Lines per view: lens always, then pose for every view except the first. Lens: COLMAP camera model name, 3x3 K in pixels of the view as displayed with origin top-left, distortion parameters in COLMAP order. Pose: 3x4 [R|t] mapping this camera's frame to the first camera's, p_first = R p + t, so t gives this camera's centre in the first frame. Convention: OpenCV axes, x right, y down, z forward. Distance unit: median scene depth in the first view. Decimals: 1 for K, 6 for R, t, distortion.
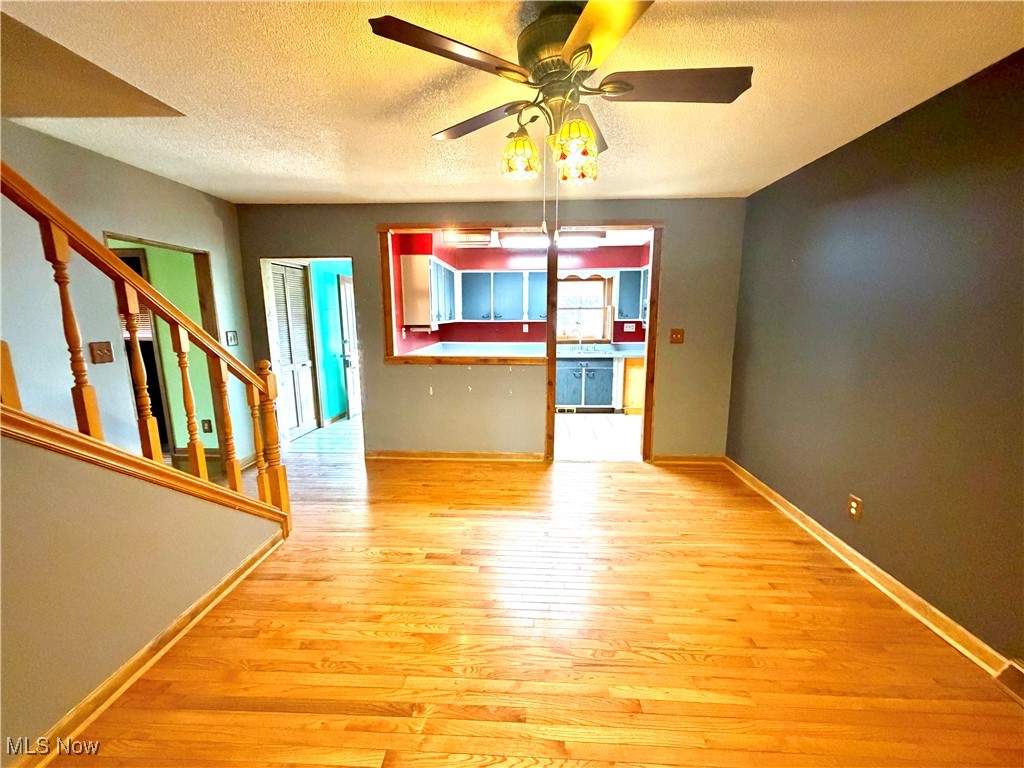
lens RADIAL K [[409.1, 0, 509.2], [0, 409.1, 382.4], [0, 0, 1]] dist [0.001530, -0.000072]
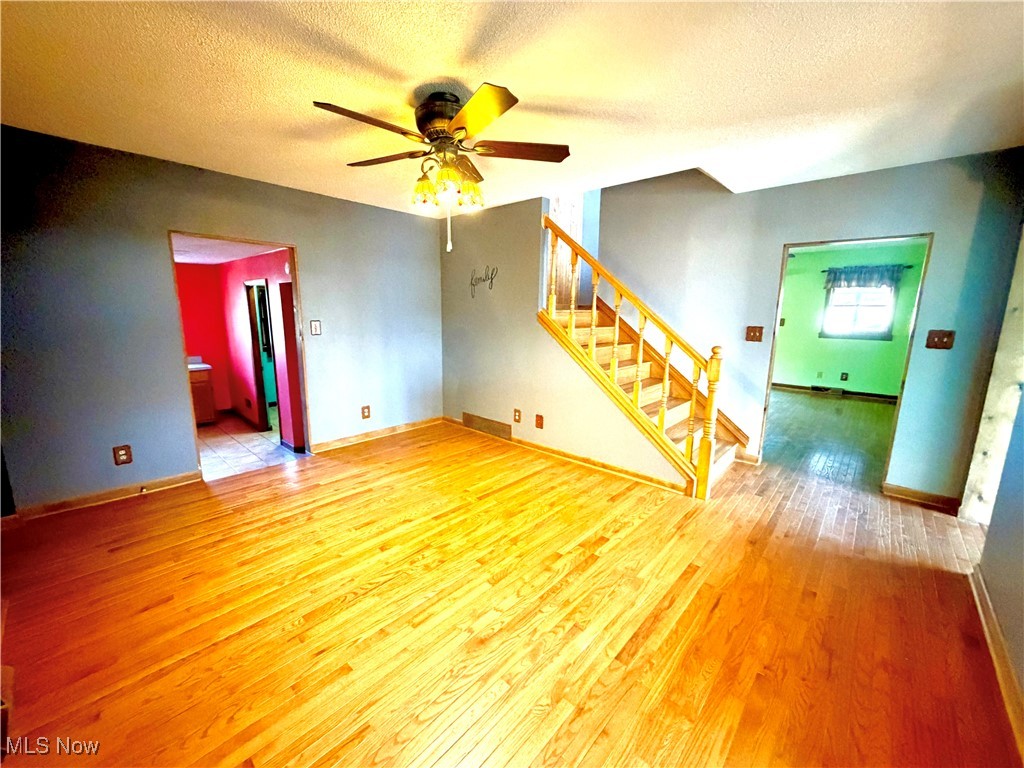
lens RADIAL K [[409.1, 0, 509.2], [0, 409.1, 382.4], [0, 0, 1]] dist [0.001530, -0.000072]
pose [[-0.639177, 0.137873, -0.756600, 0.467426], [-0.135293, 0.948298, 0.287101, -0.148010], [0.757066, 0.285871, -0.587477, 0.889548]]
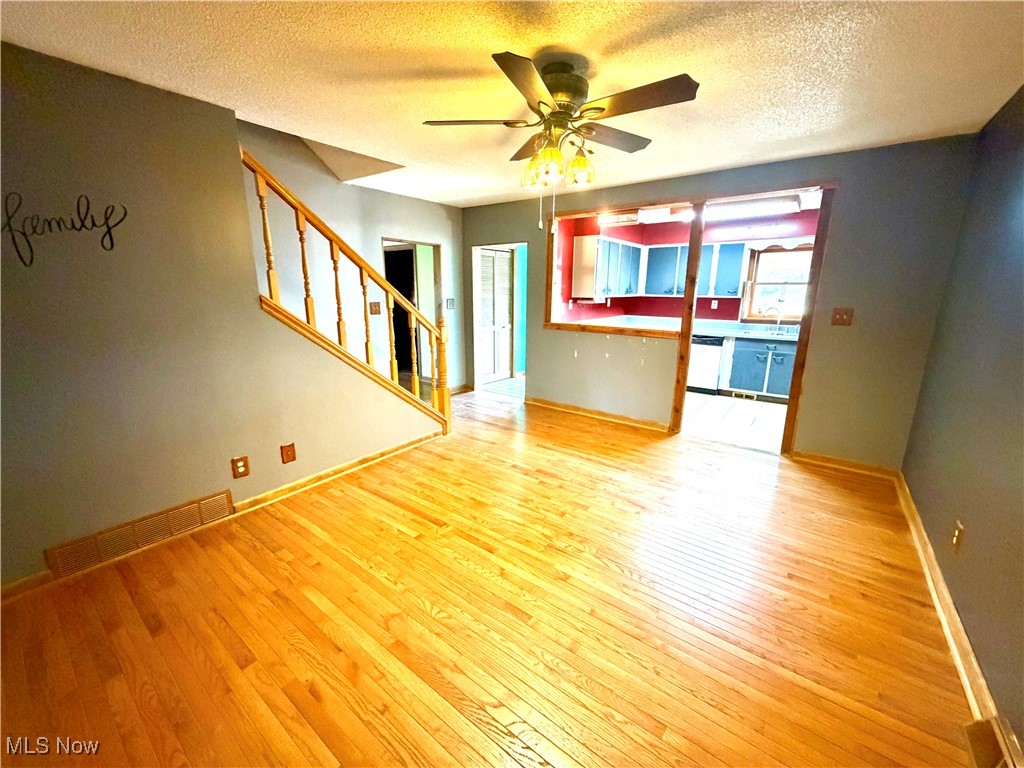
lens RADIAL K [[409.1, 0, 509.2], [0, 409.1, 382.4], [0, 0, 1]] dist [0.001530, -0.000072]
pose [[0.823475, 0.136044, -0.550801, 0.342923], [-0.103189, 0.990547, 0.090385, 0.016627], [0.557890, -0.017593, 0.829728, -0.095823]]
